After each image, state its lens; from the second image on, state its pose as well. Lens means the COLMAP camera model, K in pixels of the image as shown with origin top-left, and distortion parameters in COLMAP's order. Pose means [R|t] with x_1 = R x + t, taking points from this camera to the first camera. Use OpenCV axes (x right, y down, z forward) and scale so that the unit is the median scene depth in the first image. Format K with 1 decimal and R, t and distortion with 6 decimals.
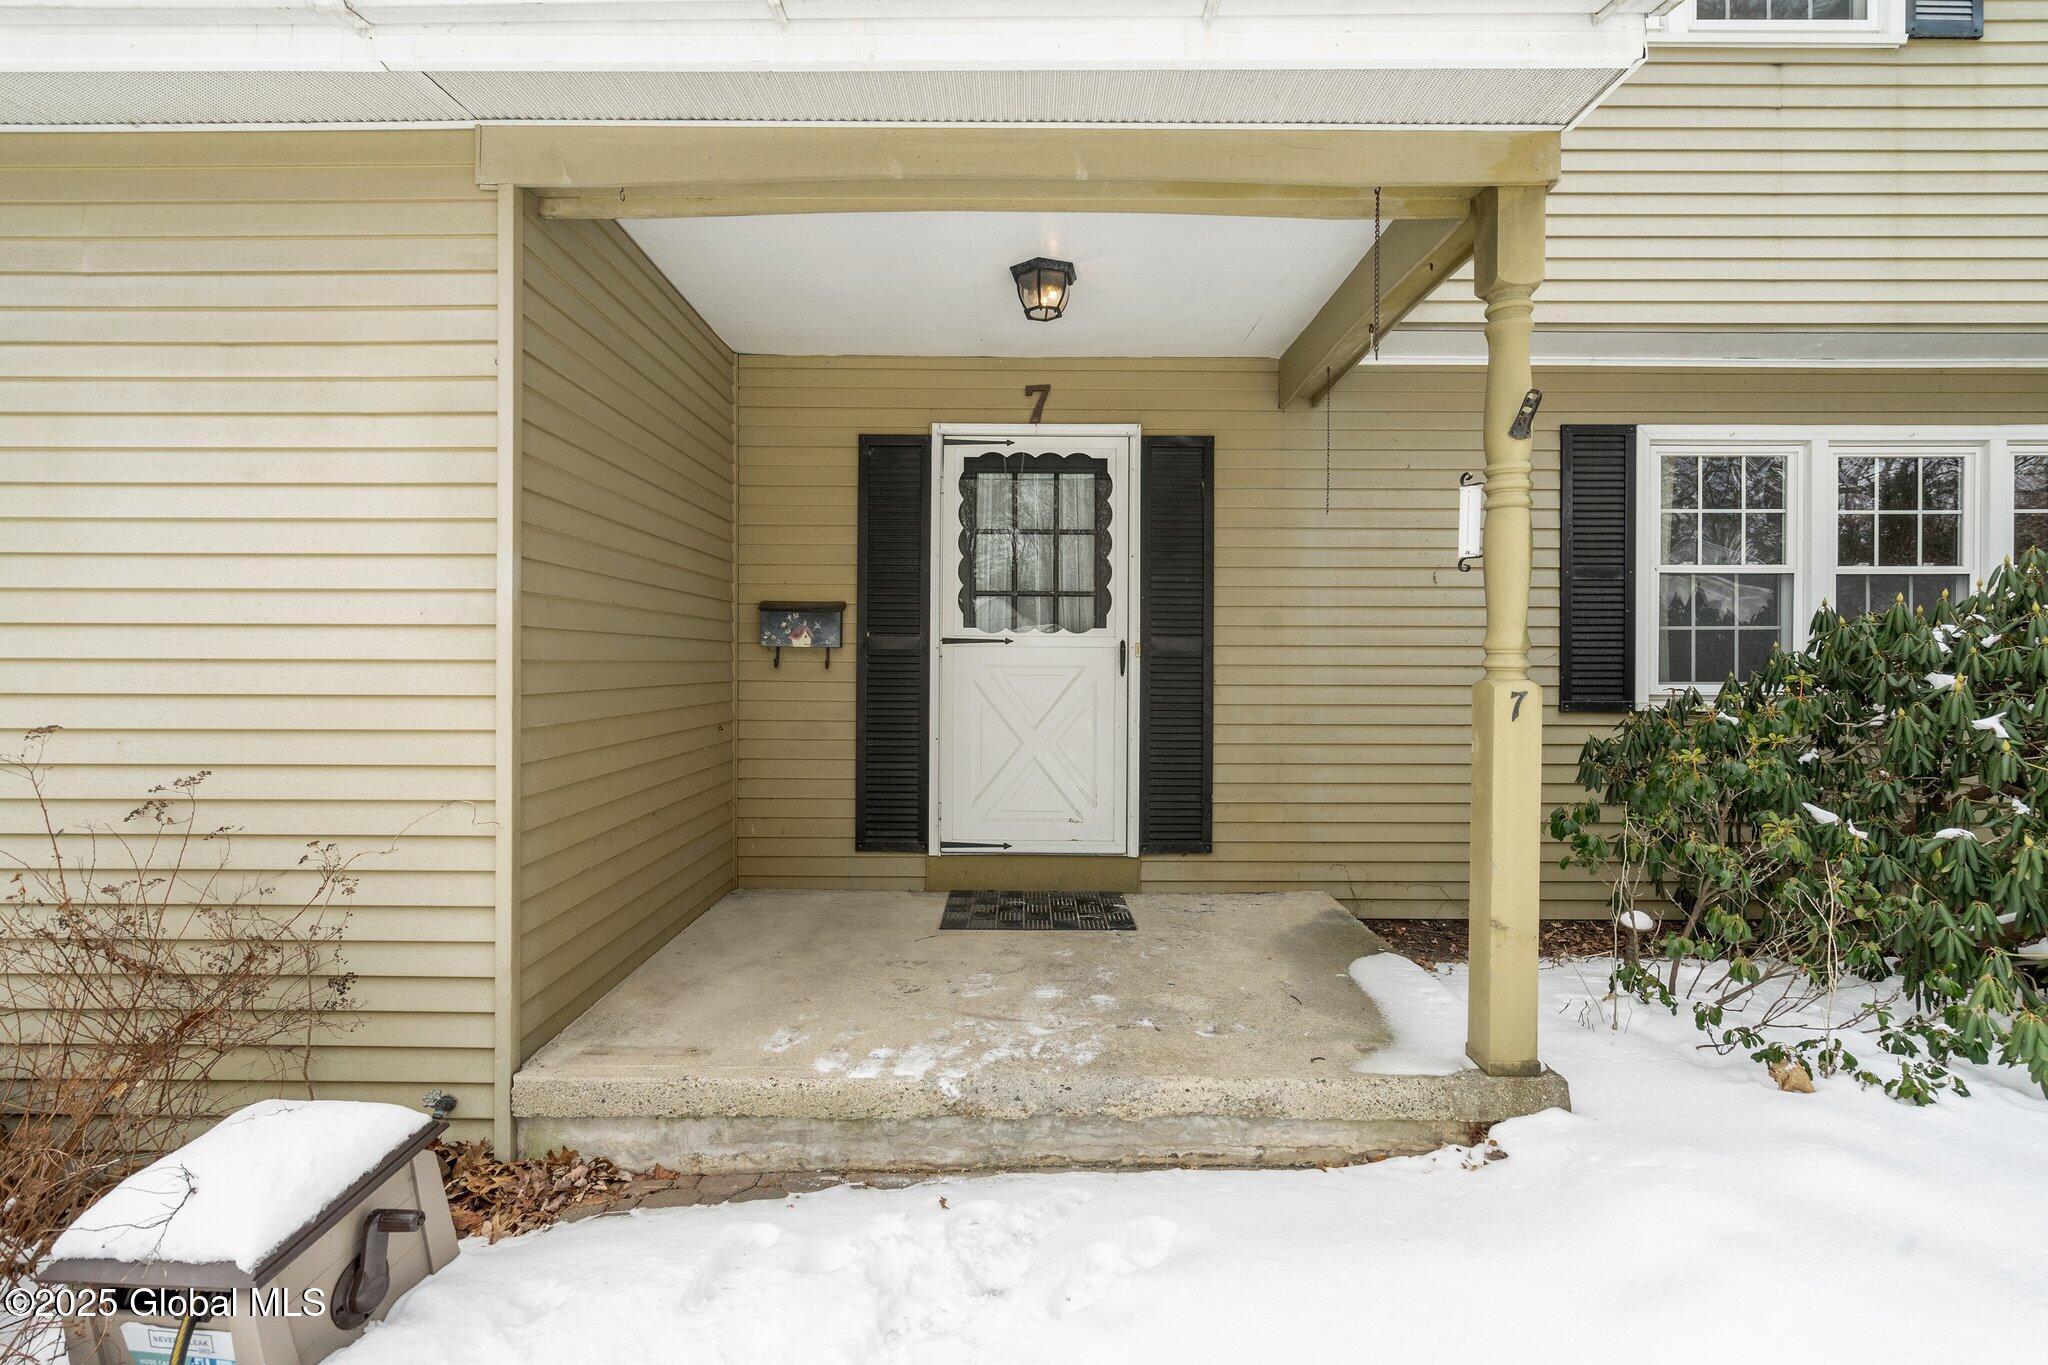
lens RADIAL K [[846.5, 0, 1022.3], [0, 846.5, 666.2], [0, 0, 1]] dist [-0.011174, 0.000024]
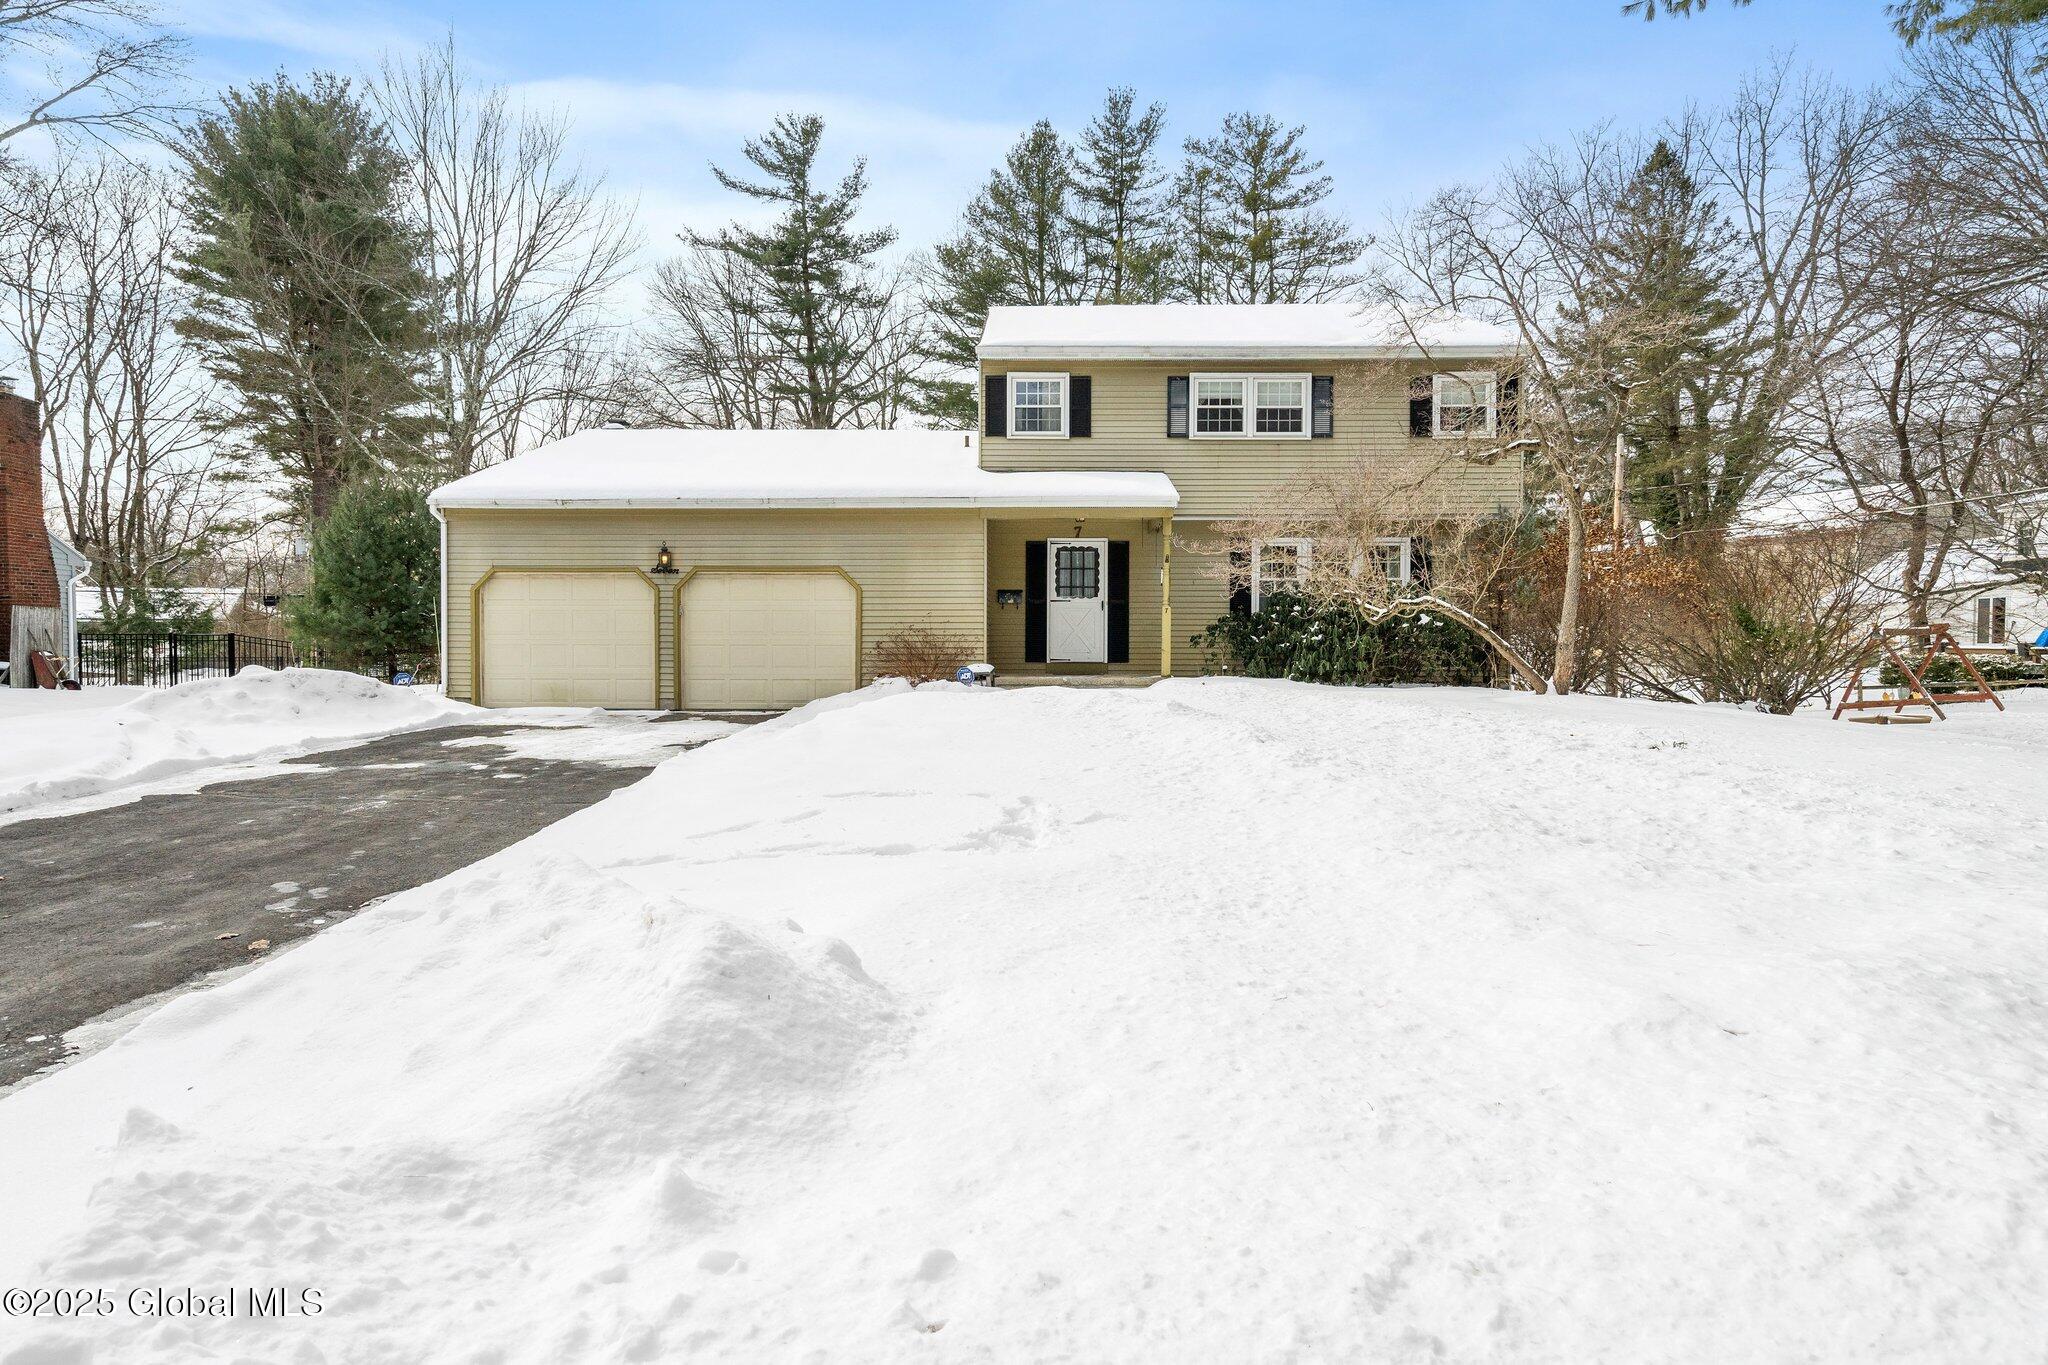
lens RADIAL K [[1194.9, 0, 1024.0], [0, 1194.9, 682.5], [0, 0, 1]] dist [0.000931, 0.000625]
pose [[0.999920, -0.003405, -0.012201, -0.144413], [0.003706, 0.999687, 0.024725, 0.181889], [0.012113, -0.024769, 0.999620, -3.898085]]
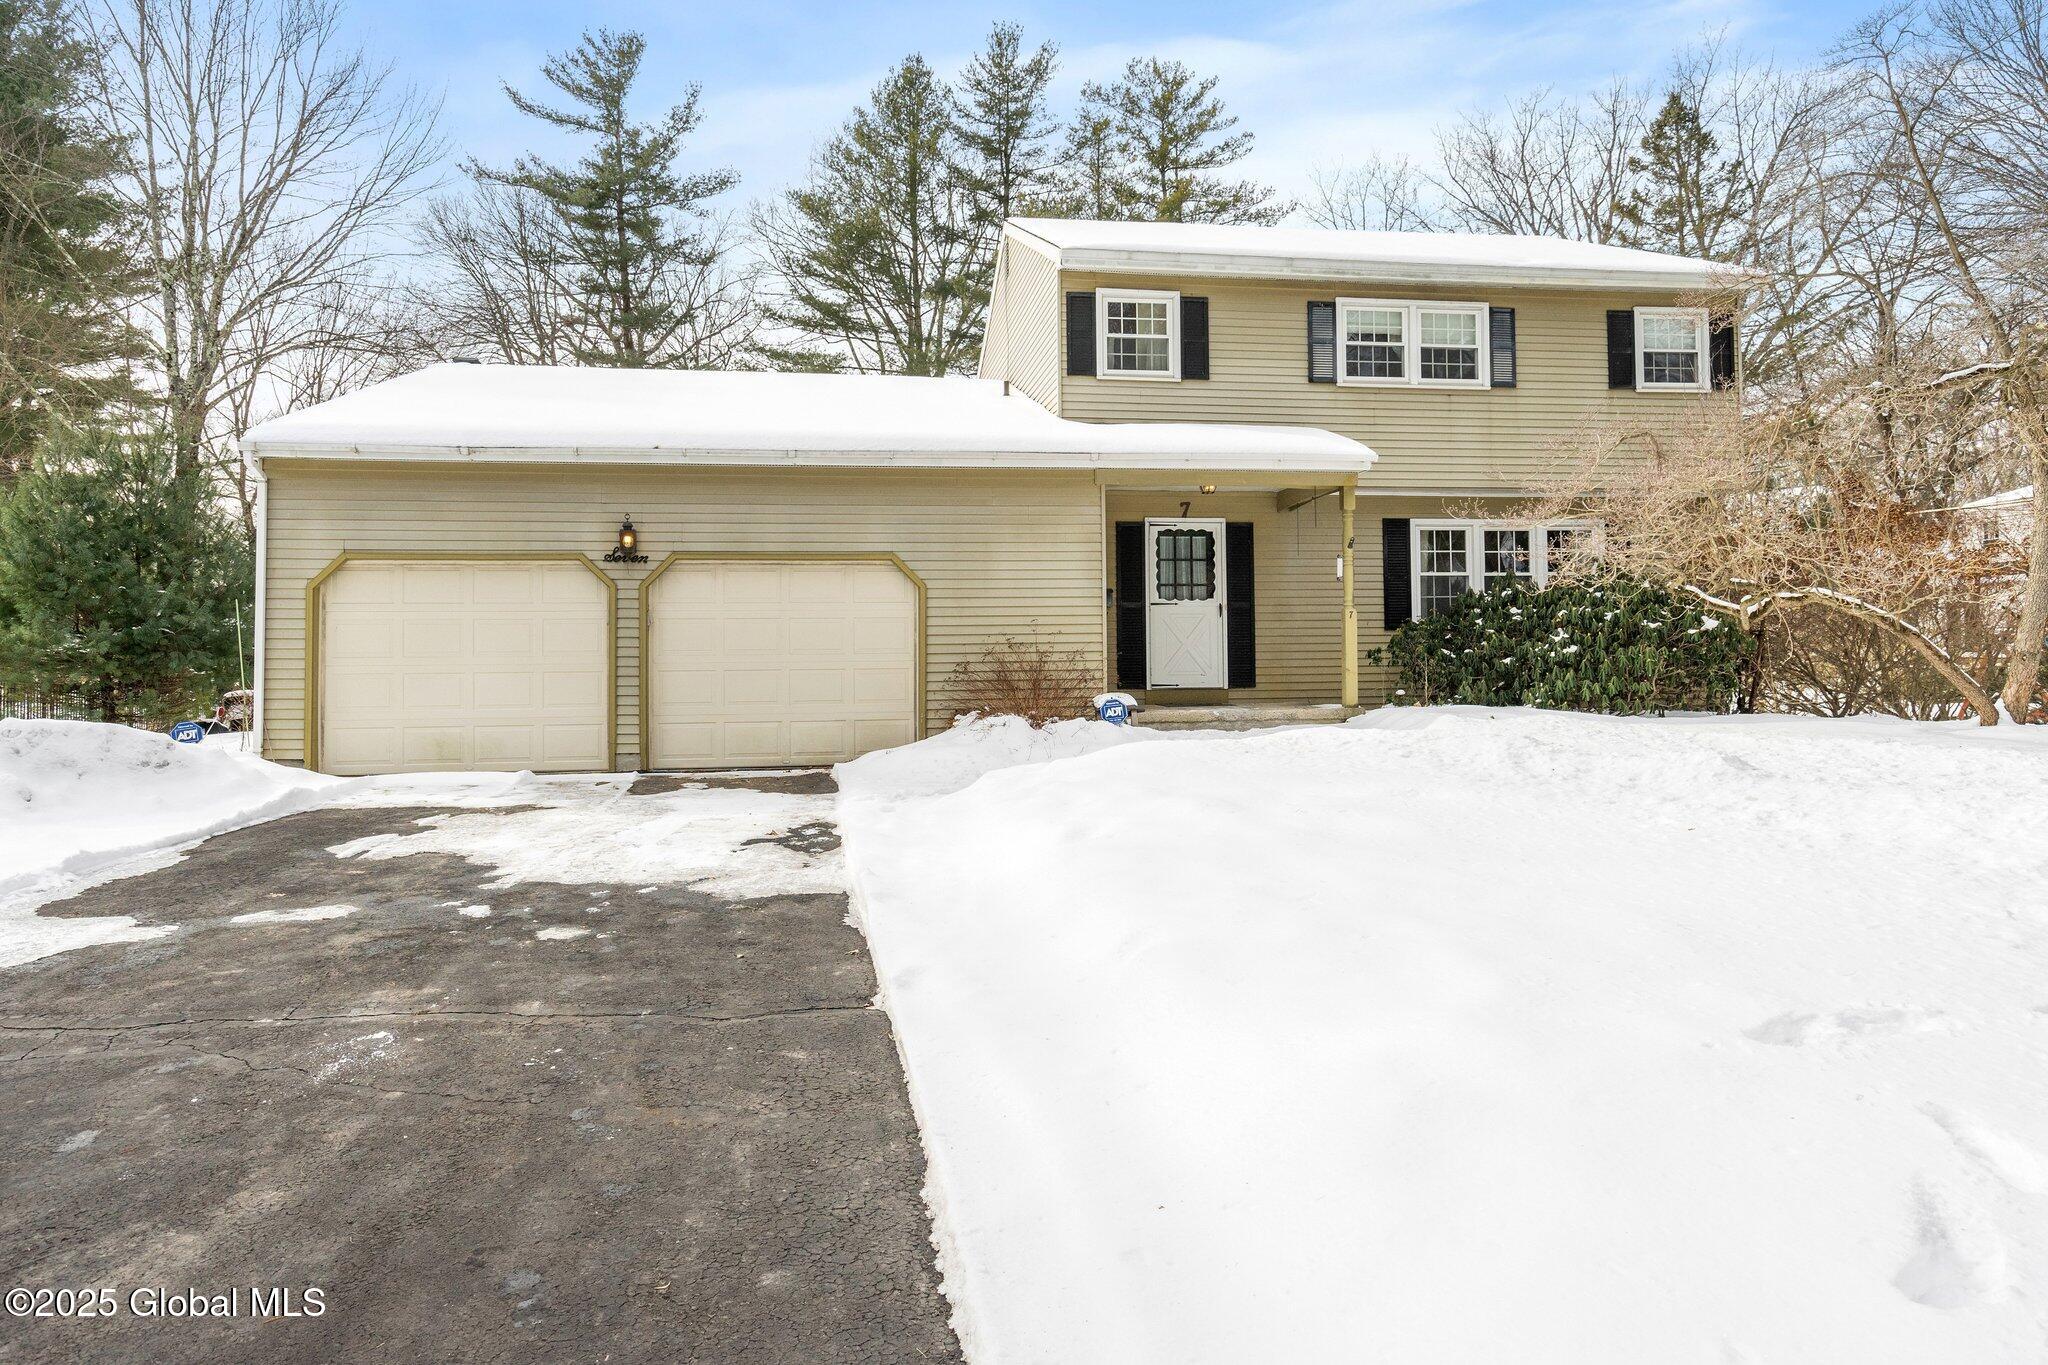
lens RADIAL K [[1299.1, 0, 1010.6], [0, 1299.1, 631.5], [0, 0, 1]] dist [0.004300, -0.002111]
pose [[0.987545, -0.011484, 0.156915, -1.108132], [0.016629, 0.999365, -0.031512, 0.165764], [-0.156454, 0.033729, 0.987109, -2.729340]]
